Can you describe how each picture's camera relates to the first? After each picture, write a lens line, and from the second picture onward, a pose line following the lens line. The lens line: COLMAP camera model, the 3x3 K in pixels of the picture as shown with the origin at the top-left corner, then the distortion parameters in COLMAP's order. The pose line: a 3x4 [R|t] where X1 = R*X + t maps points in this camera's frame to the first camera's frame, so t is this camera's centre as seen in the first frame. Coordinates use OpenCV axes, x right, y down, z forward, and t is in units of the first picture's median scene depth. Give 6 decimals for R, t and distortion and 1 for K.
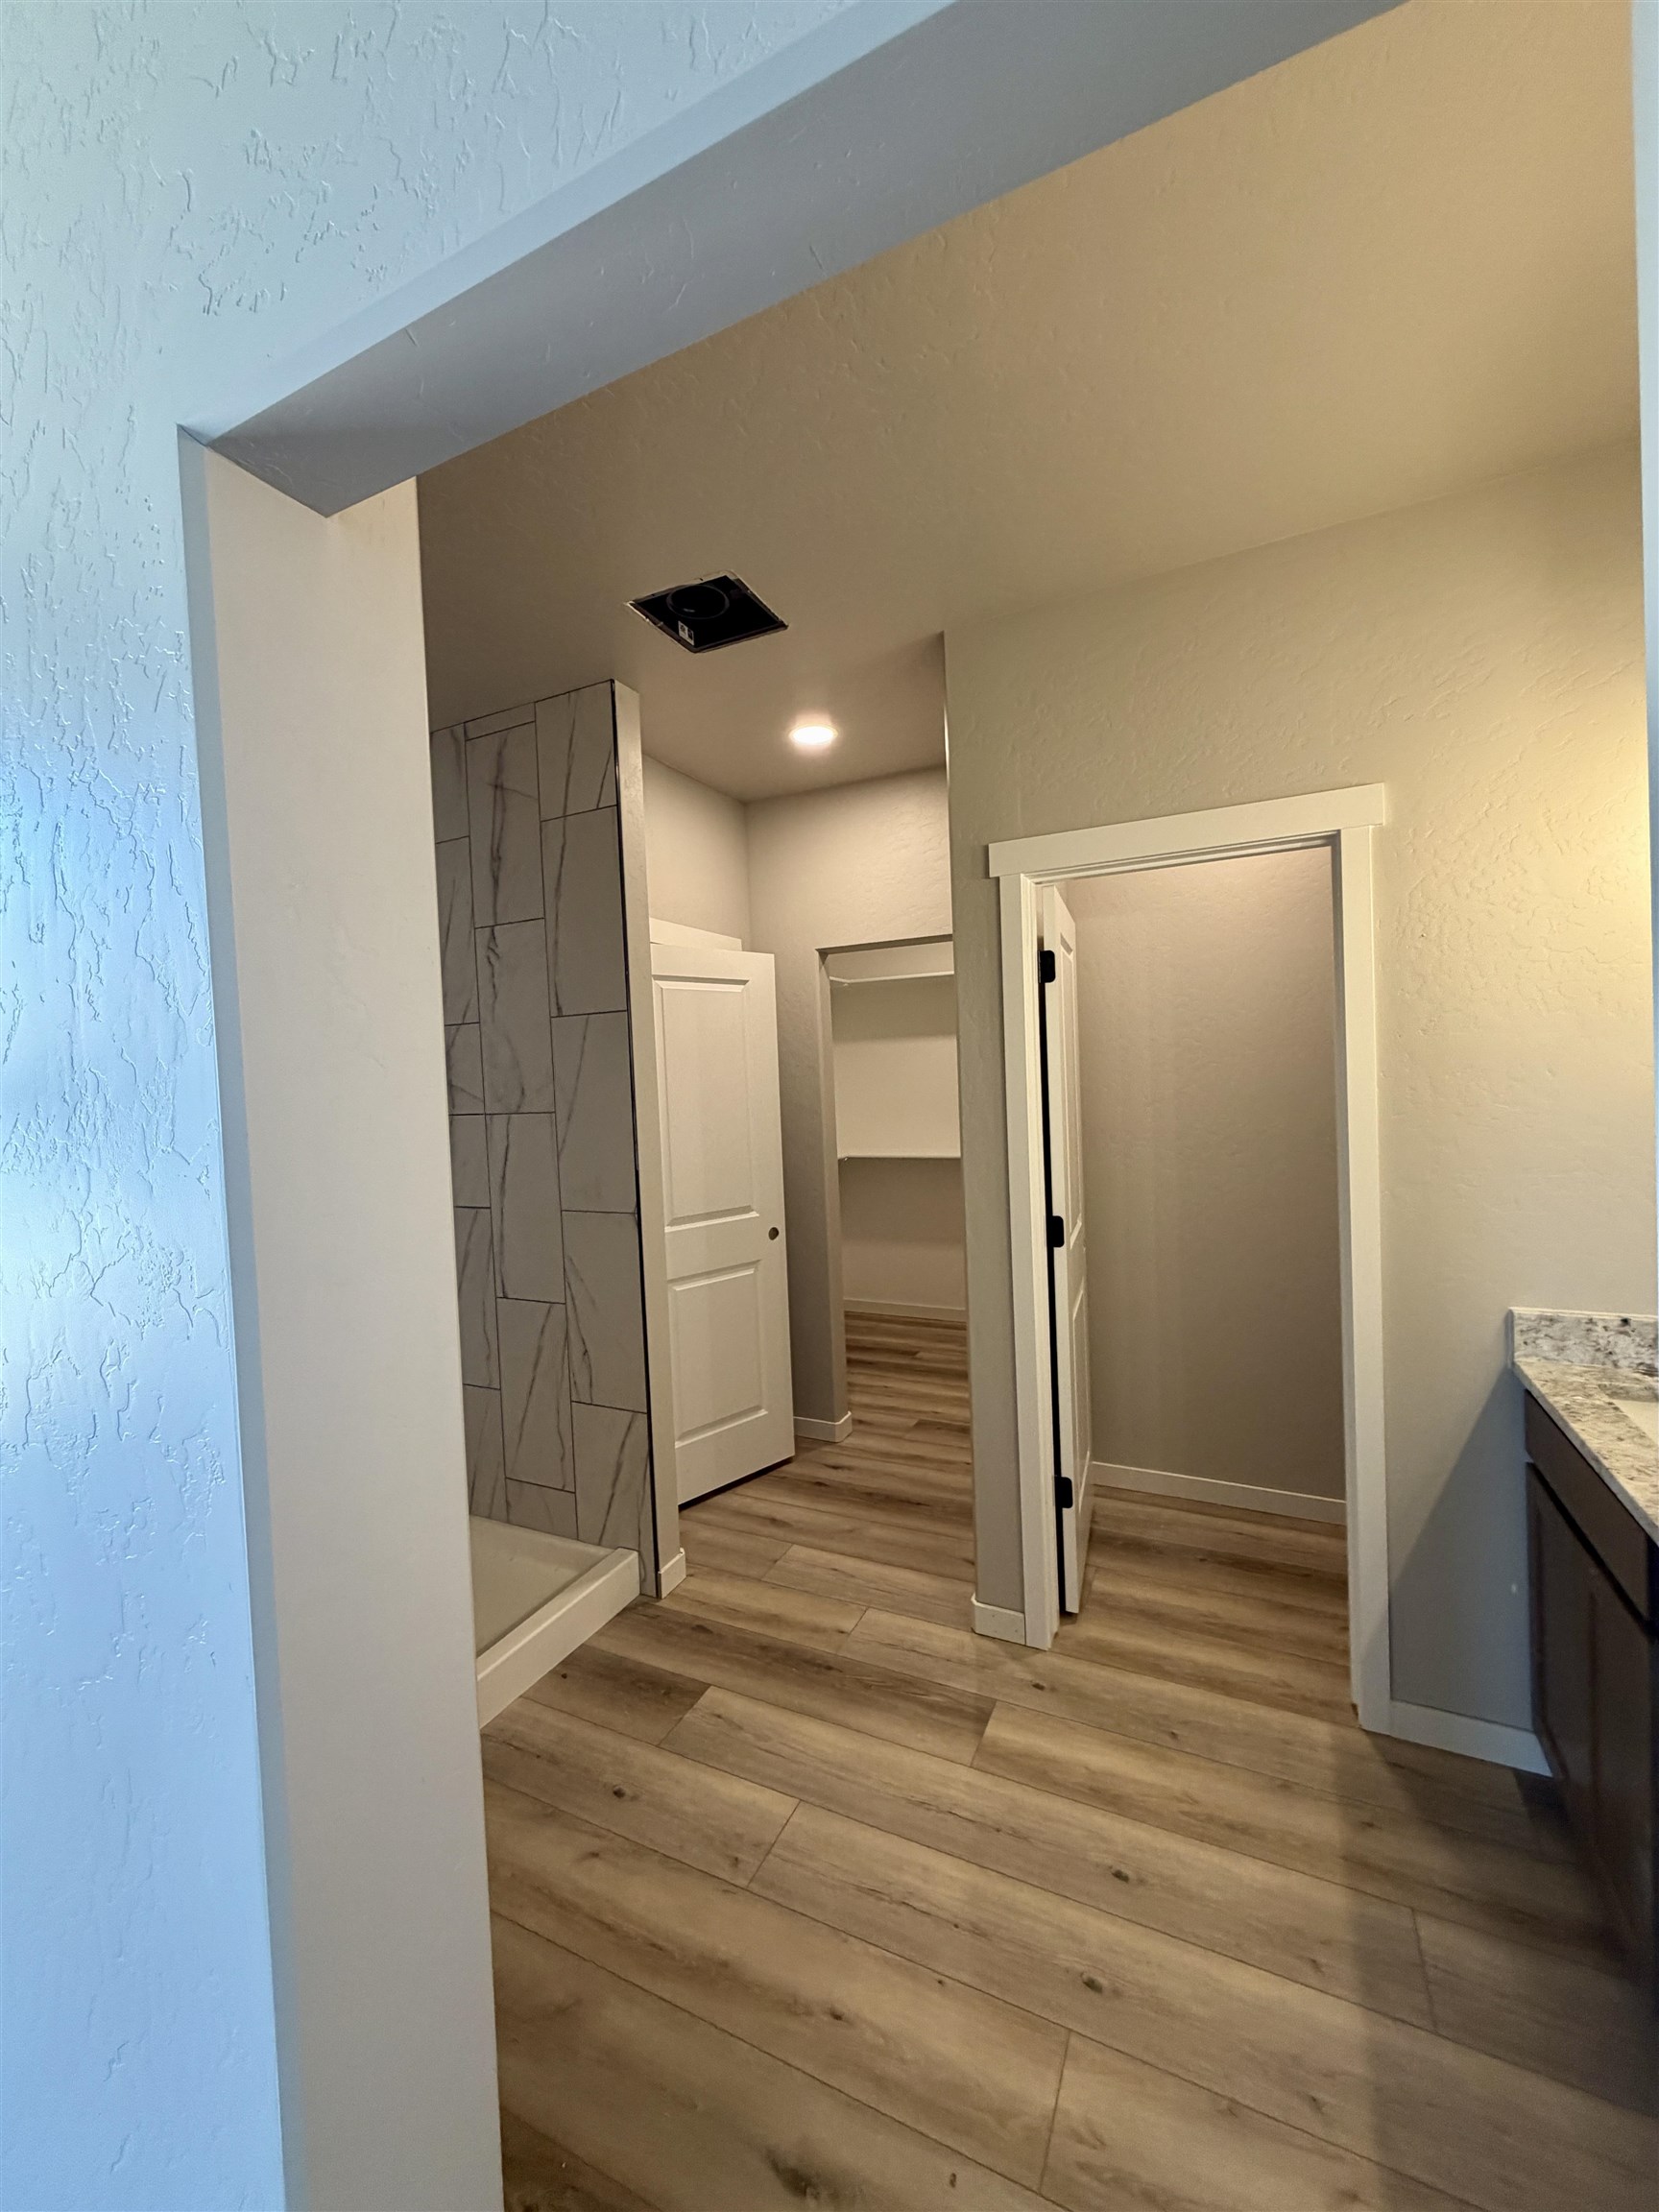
lens RADIAL K [[871.3, 0, 822.9], [0, 871.3, 1107.7], [0, 0, 1]] dist [0.000260, 0.000096]
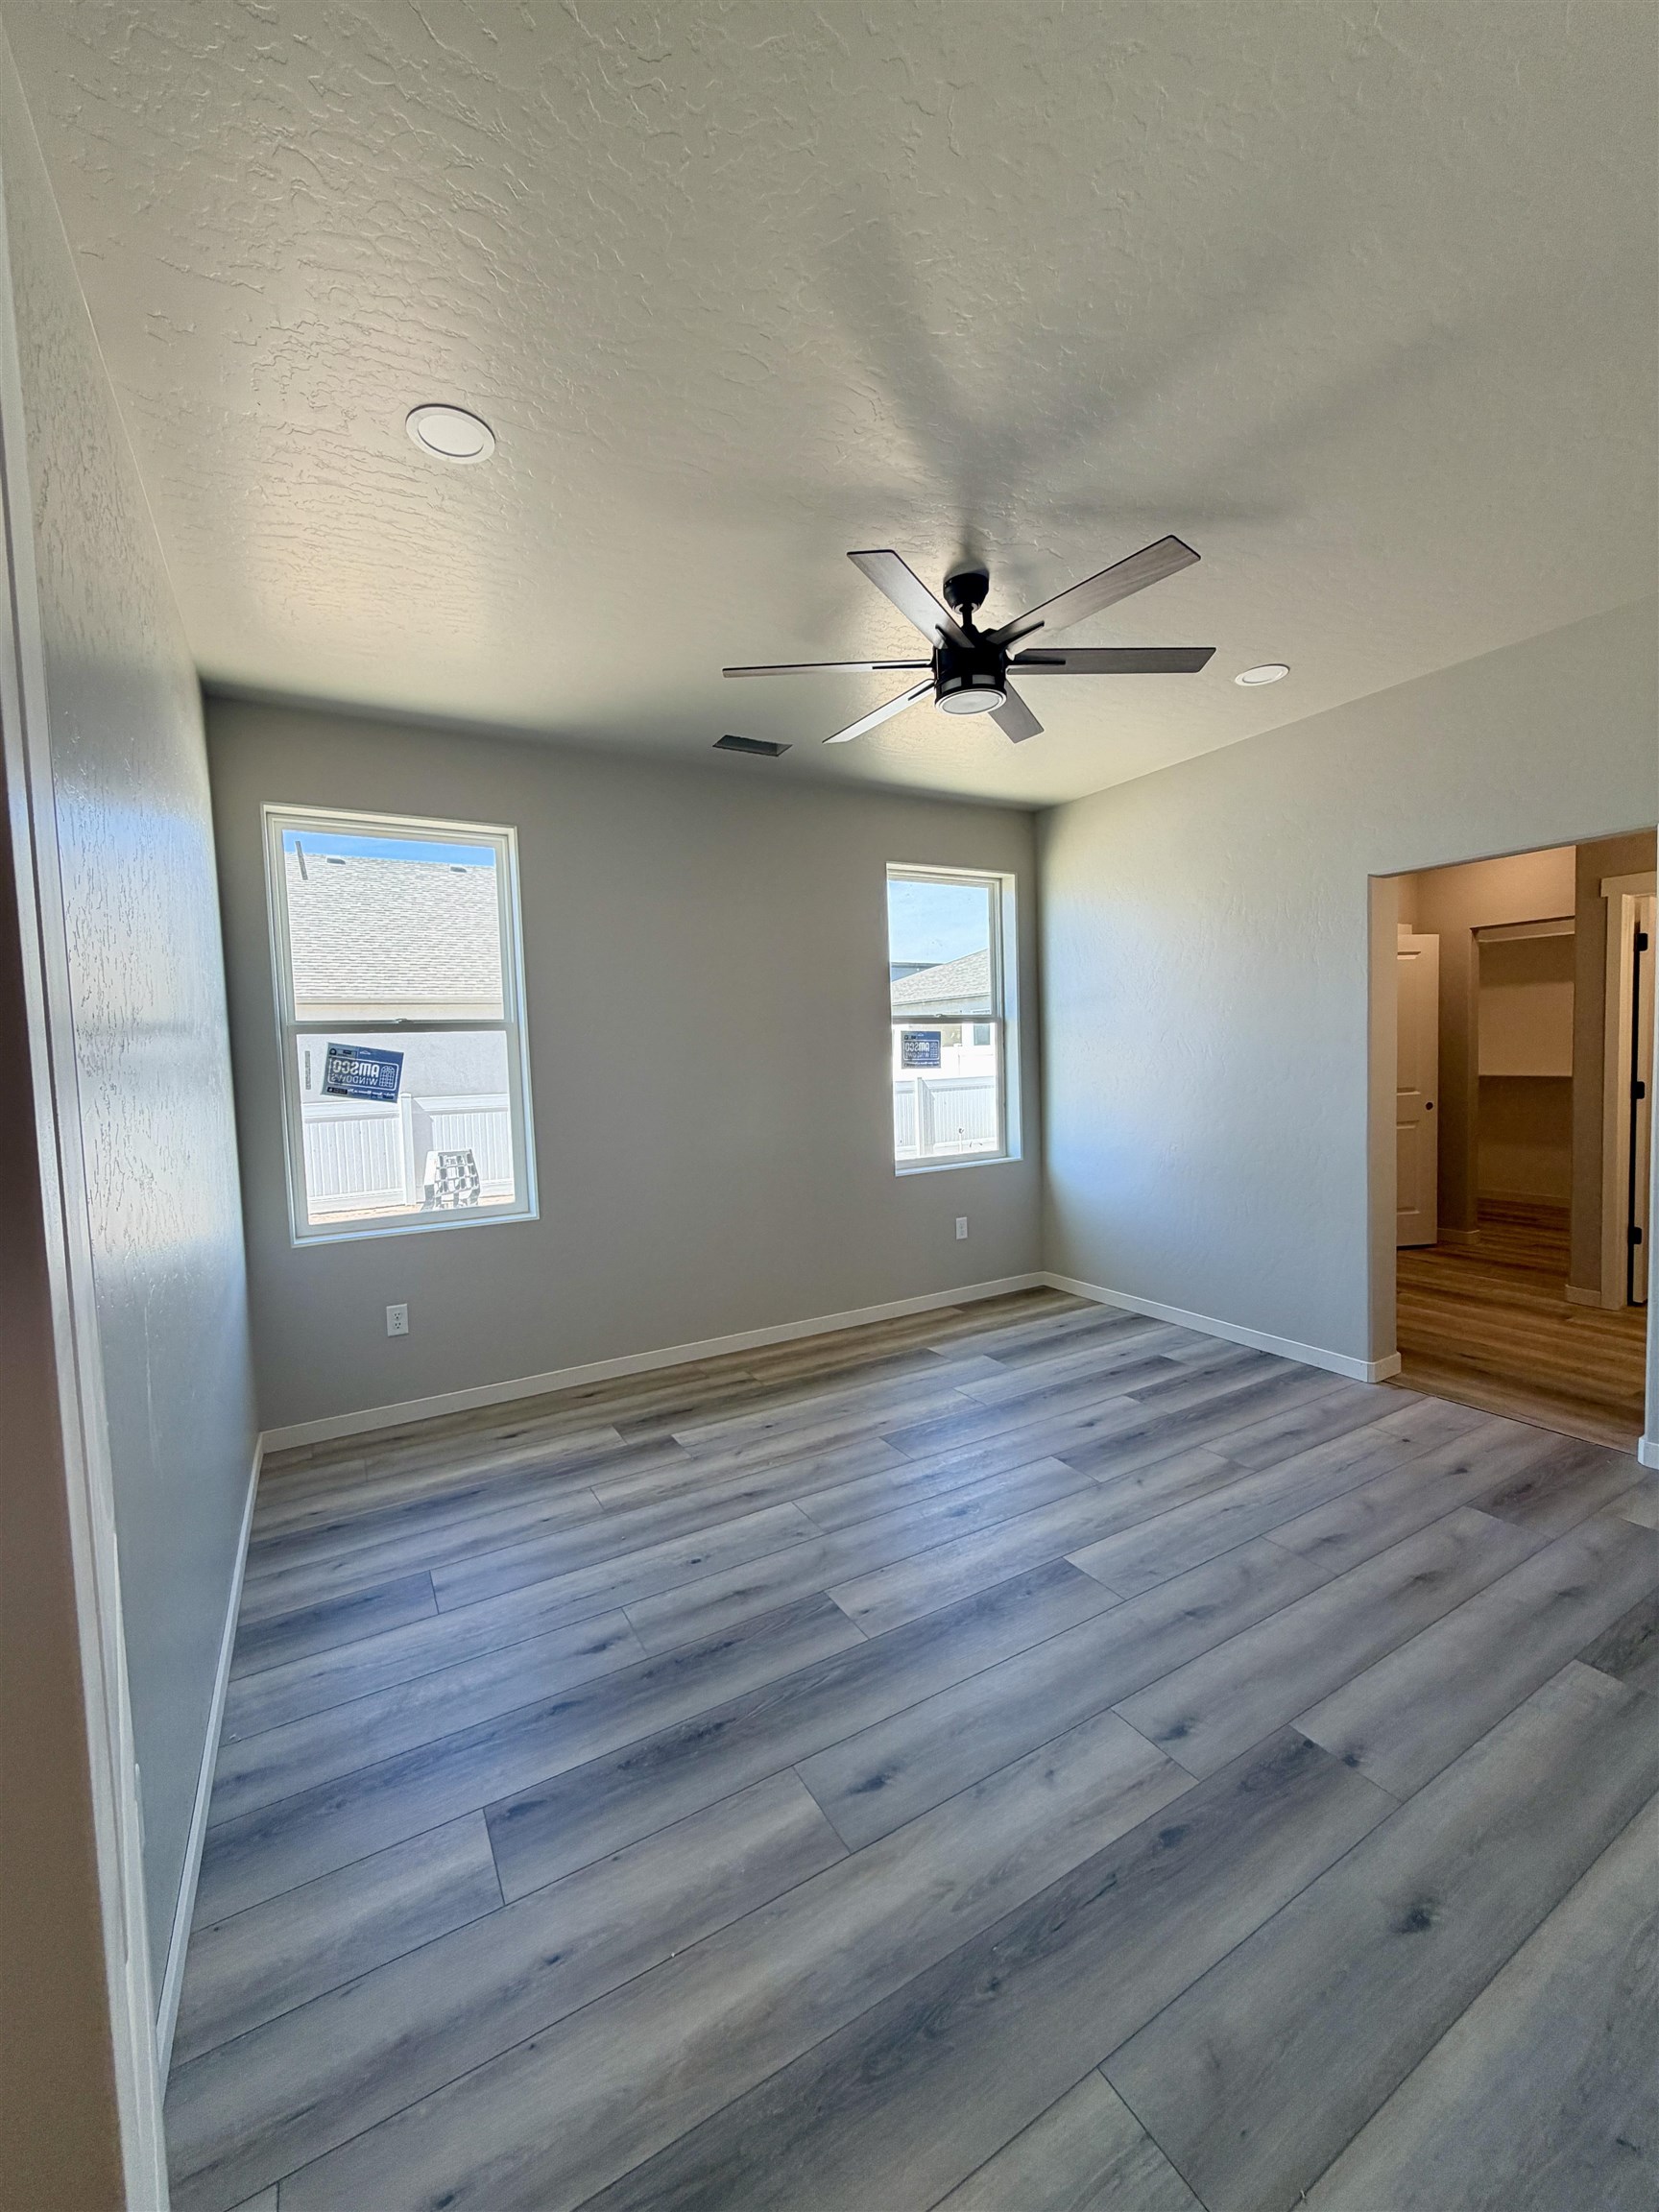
lens RADIAL K [[871.3, 0, 822.6], [0, 871.3, 1096.3], [0, 0, 1]] dist [0.000260, 0.000096]
pose [[0.825935, 0.042141, -0.562188, -0.147043], [-0.019177, 0.998725, 0.046689, 0.134130], [0.563438, -0.027781, 0.825691, -1.869248]]
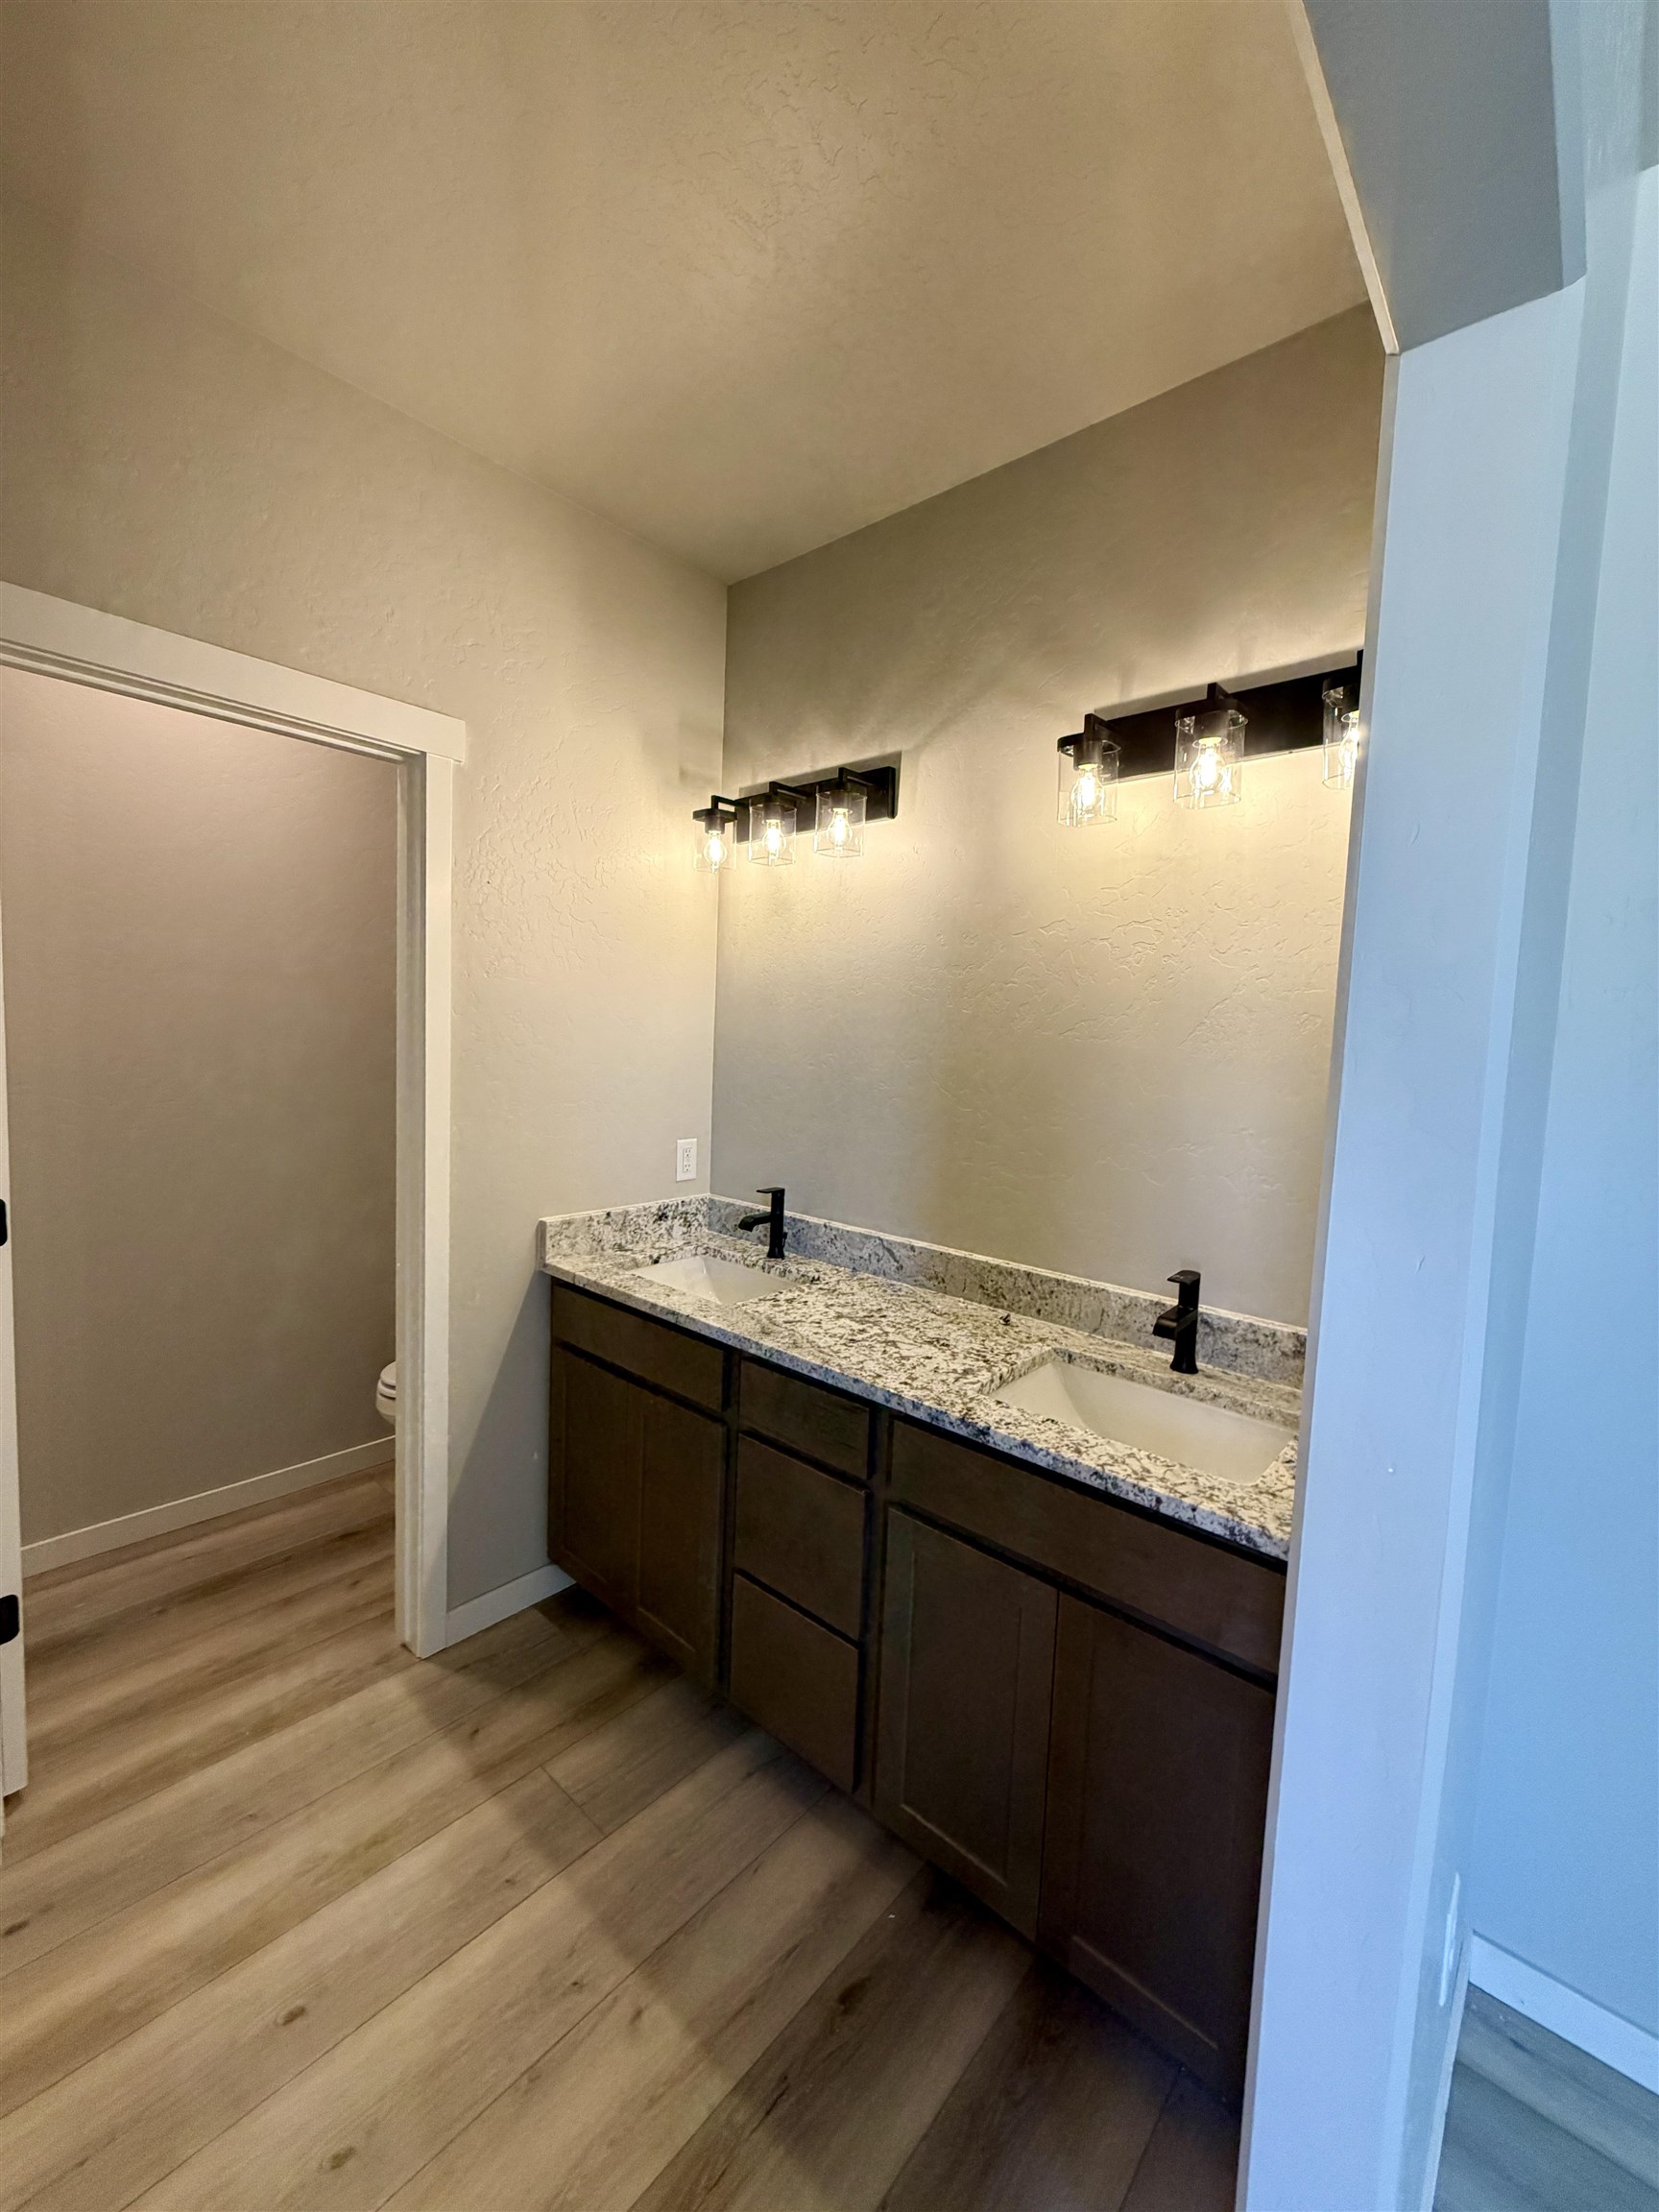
lens RADIAL K [[871.3, 0, 841.6], [0, 871.3, 1105.3], [0, 0, 1]] dist [0.000260, 0.000096]
pose [[0.257566, -0.022773, 0.965992, -0.237323], [-0.022236, 0.999318, 0.029487, 0.033784], [-0.966005, -0.029075, 0.256884, 0.317272]]
